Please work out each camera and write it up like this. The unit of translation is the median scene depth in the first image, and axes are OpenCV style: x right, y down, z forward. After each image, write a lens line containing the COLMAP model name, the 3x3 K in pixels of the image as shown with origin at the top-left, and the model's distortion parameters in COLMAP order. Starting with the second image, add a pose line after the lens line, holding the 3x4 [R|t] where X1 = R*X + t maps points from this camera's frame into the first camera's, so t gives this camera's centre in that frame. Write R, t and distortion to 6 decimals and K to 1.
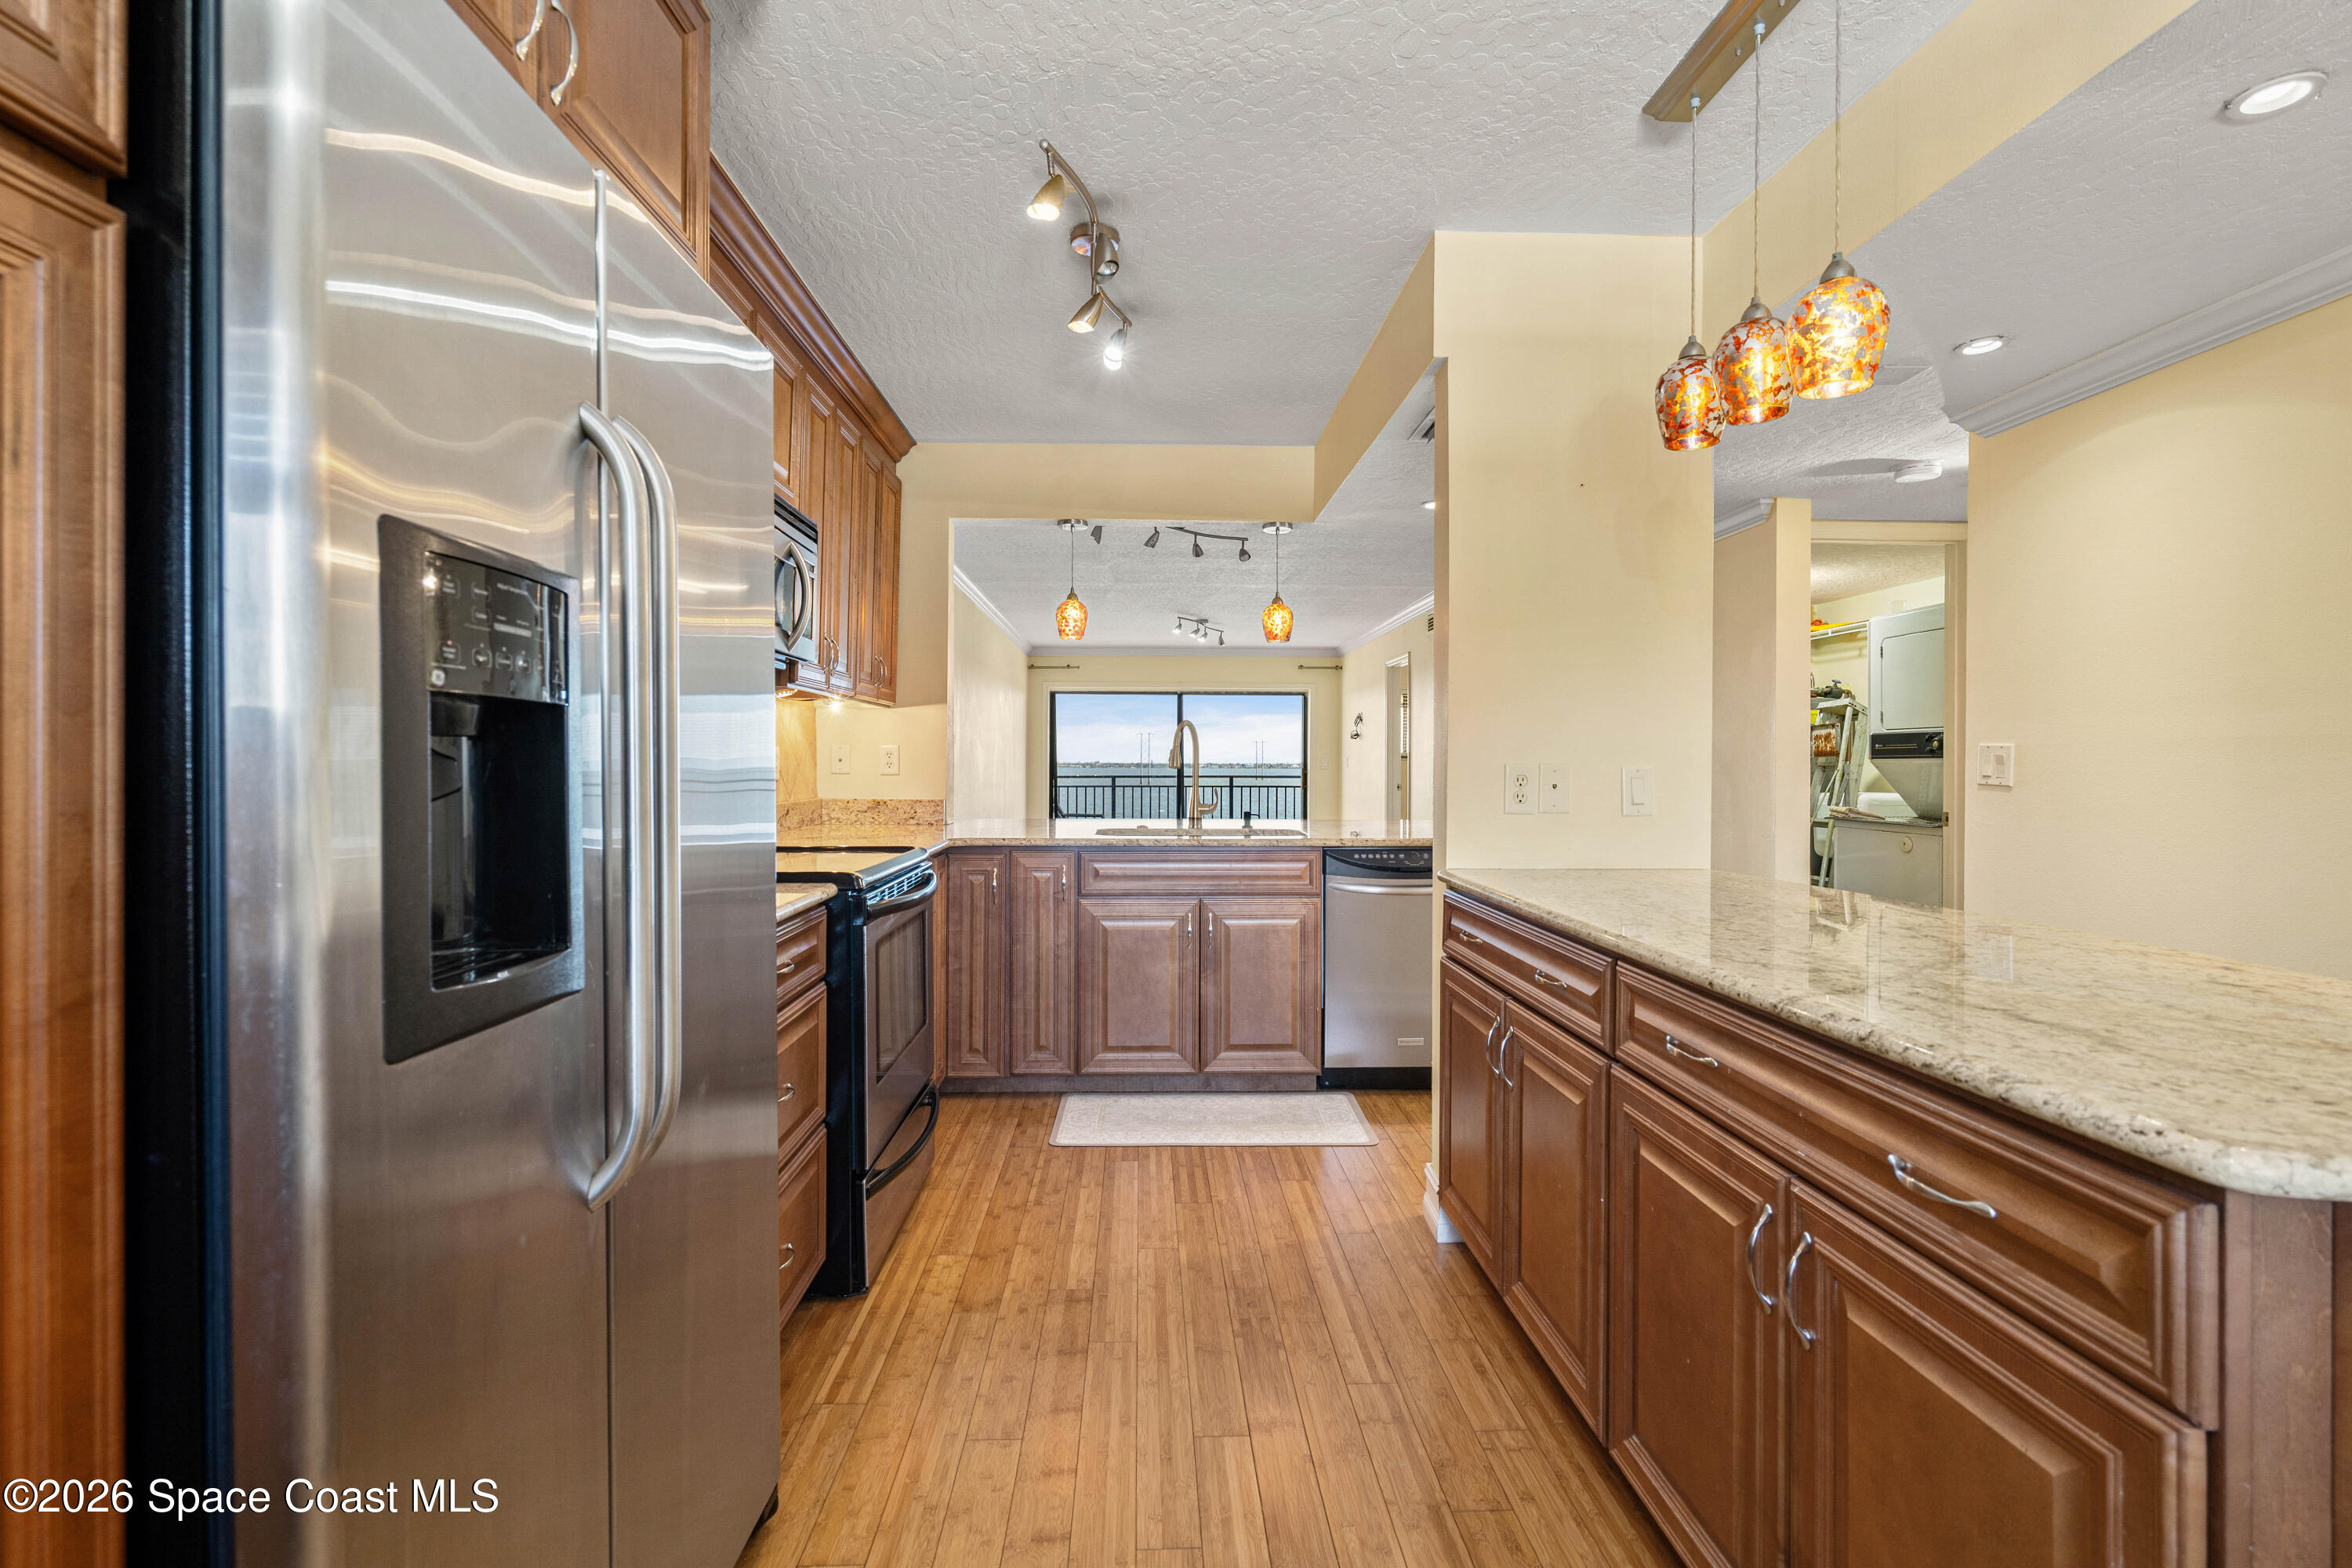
lens RADIAL K [[1082.0, 0, 1160.2], [0, 1082.0, 768.5], [0, 0, 1]] dist [-0.007685, 0.002761]
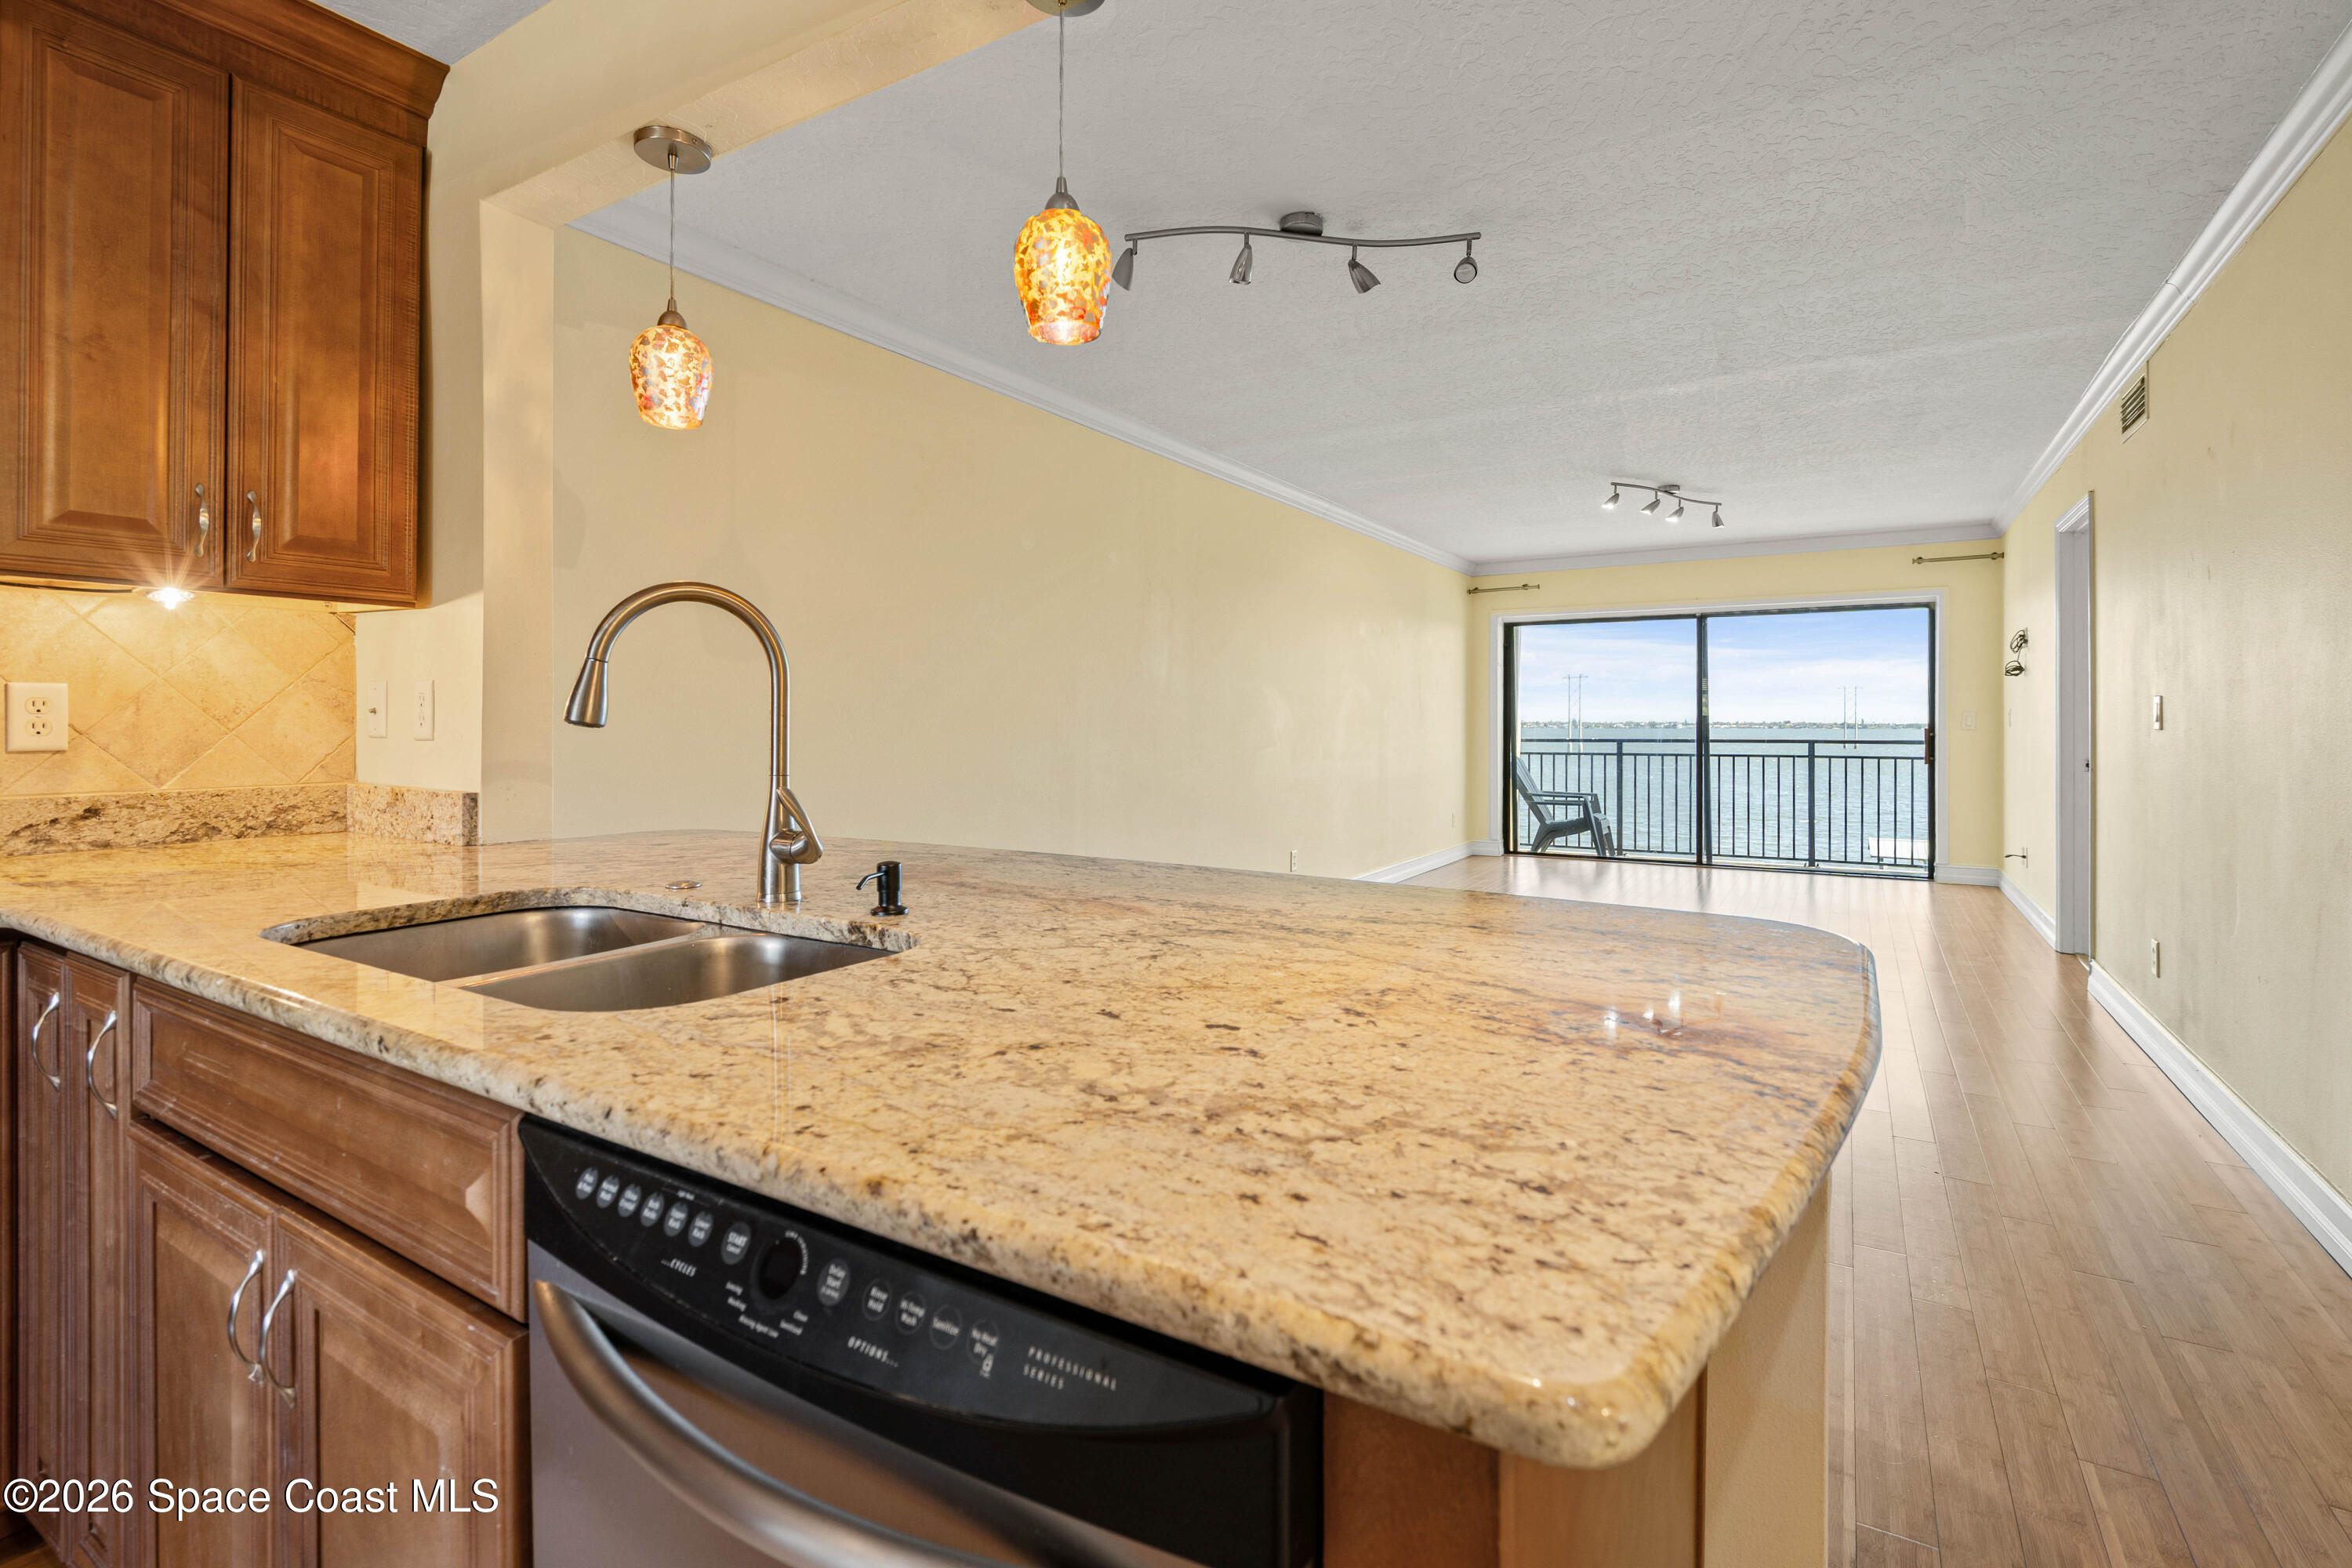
lens RADIAL K [[1082.0, 0, 1179.7], [0, 1082.0, 723.1], [0, 0, 1]] dist [-0.007685, 0.002761]
pose [[0.837872, -0.003517, -0.545856, 0.511057], [0.000337, 0.999982, -0.005925, 0.001345], [0.545867, 0.004780, 0.837858, 1.233153]]
